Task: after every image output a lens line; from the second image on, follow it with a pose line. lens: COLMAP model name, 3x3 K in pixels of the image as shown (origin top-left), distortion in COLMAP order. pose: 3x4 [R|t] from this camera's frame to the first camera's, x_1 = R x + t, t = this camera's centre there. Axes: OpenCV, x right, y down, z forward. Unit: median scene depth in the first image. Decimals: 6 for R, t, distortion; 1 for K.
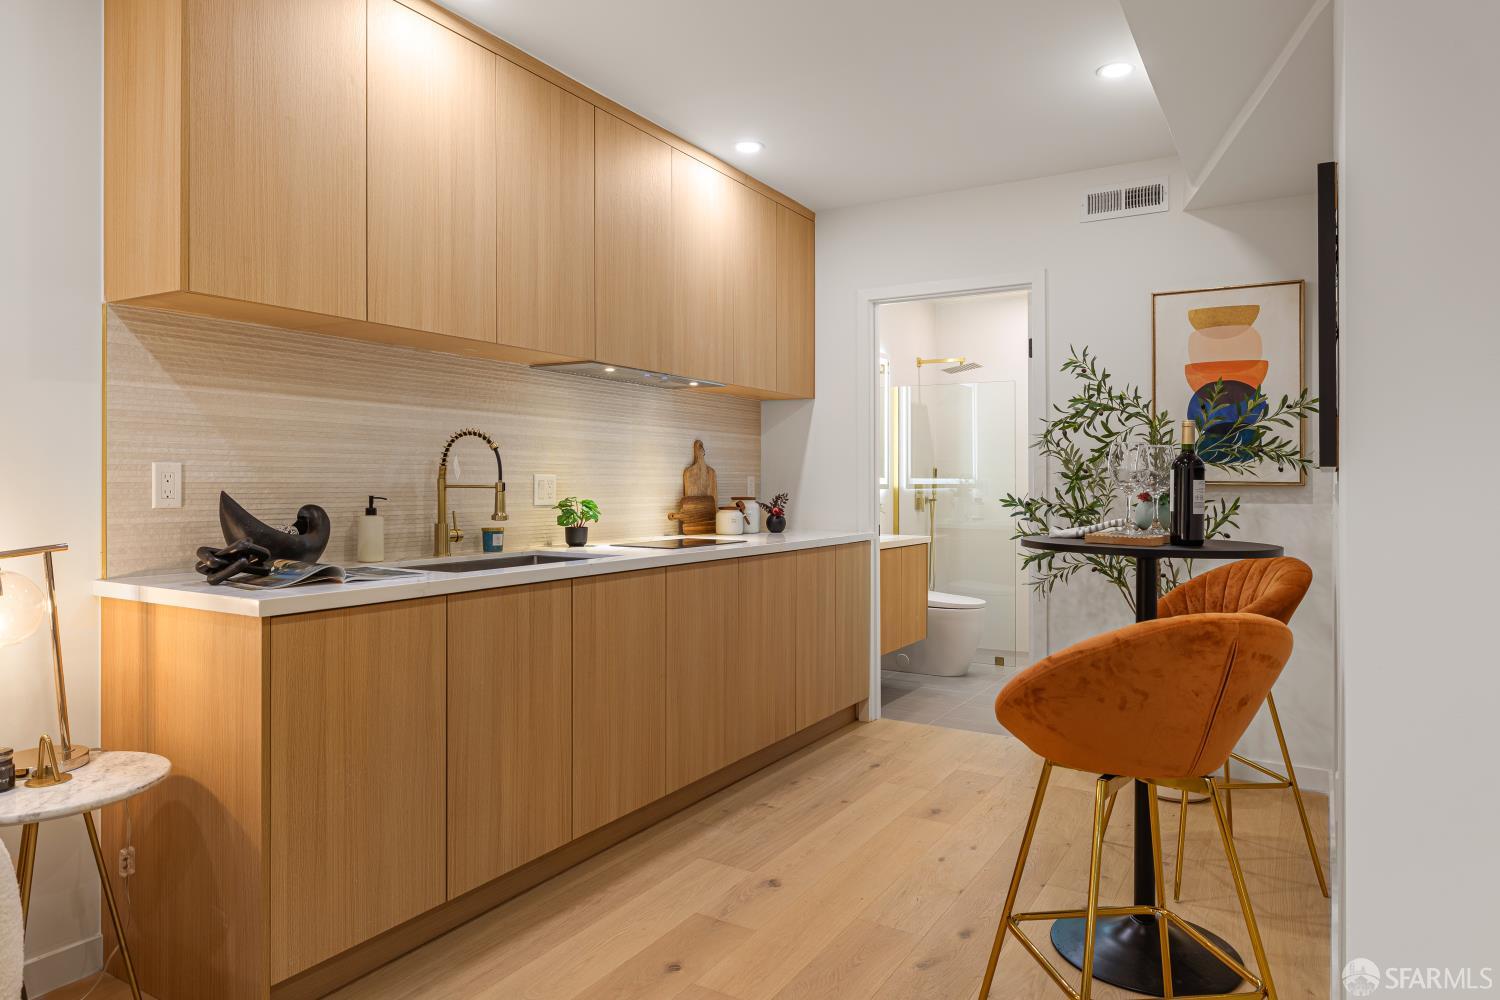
lens RADIAL K [[922.2, 0, 757.8], [0, 922.2, 486.3], [0, 0, 1]] dist [0.002590, -0.000284]
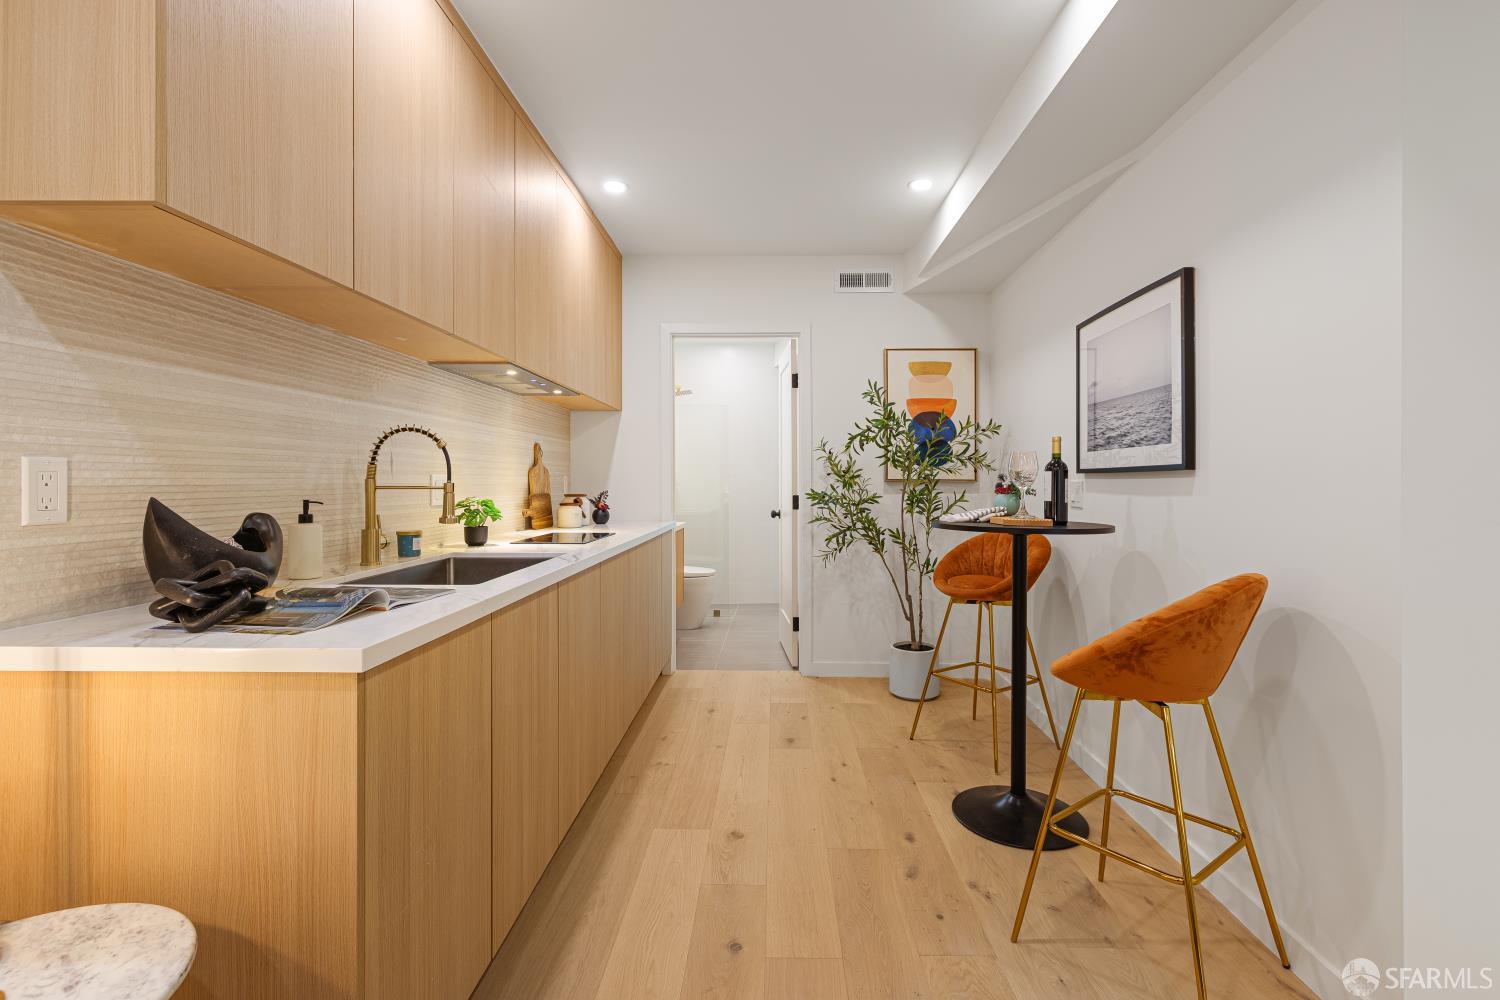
lens RADIAL K [[669.0, 0, 757.1], [0, 669.0, 479.9], [0, 0, 1]] dist [-0.000586, 0.000365]
pose [[0.871808, -0.003352, 0.489837, -0.340355], [0.005190, 0.999984, -0.002393, -0.004056], [-0.489821, 0.004628, 0.871811, 0.253455]]
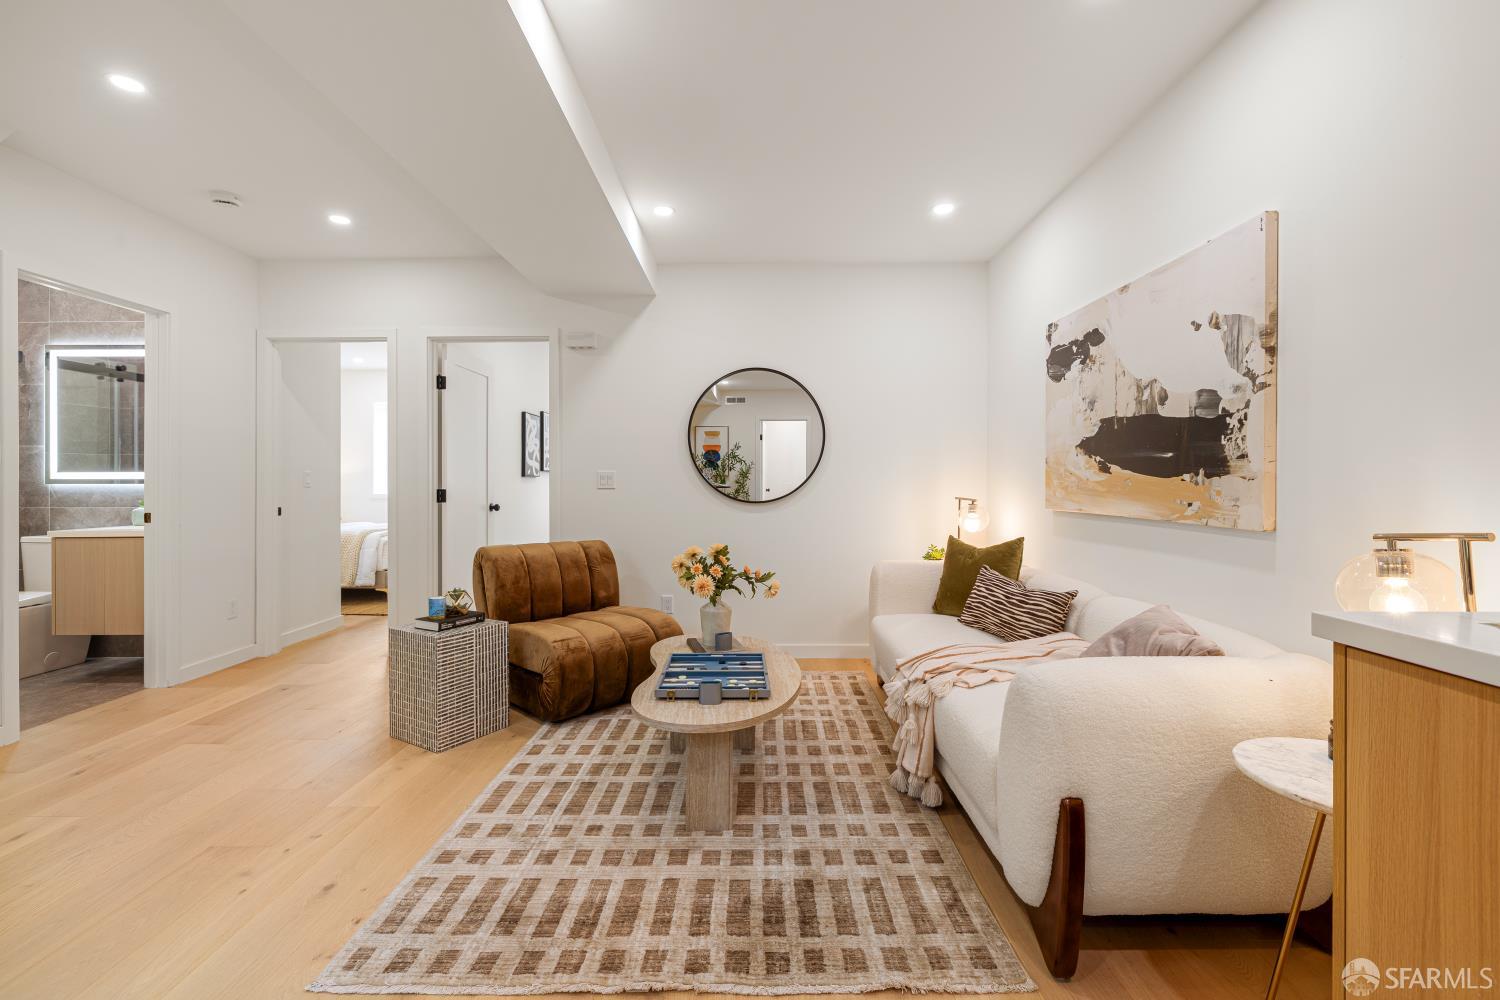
lens RADIAL K [[640.7, 0, 735.8], [0, 640.7, 488.8], [0, 0, 1]] dist [0.001048, -0.000089]
pose [[-0.873939, -0.004738, -0.486013, 0.068895], [-0.009975, 0.999917, 0.008189, 0.017013], [0.485933, 0.012005, -0.873913, 0.790780]]
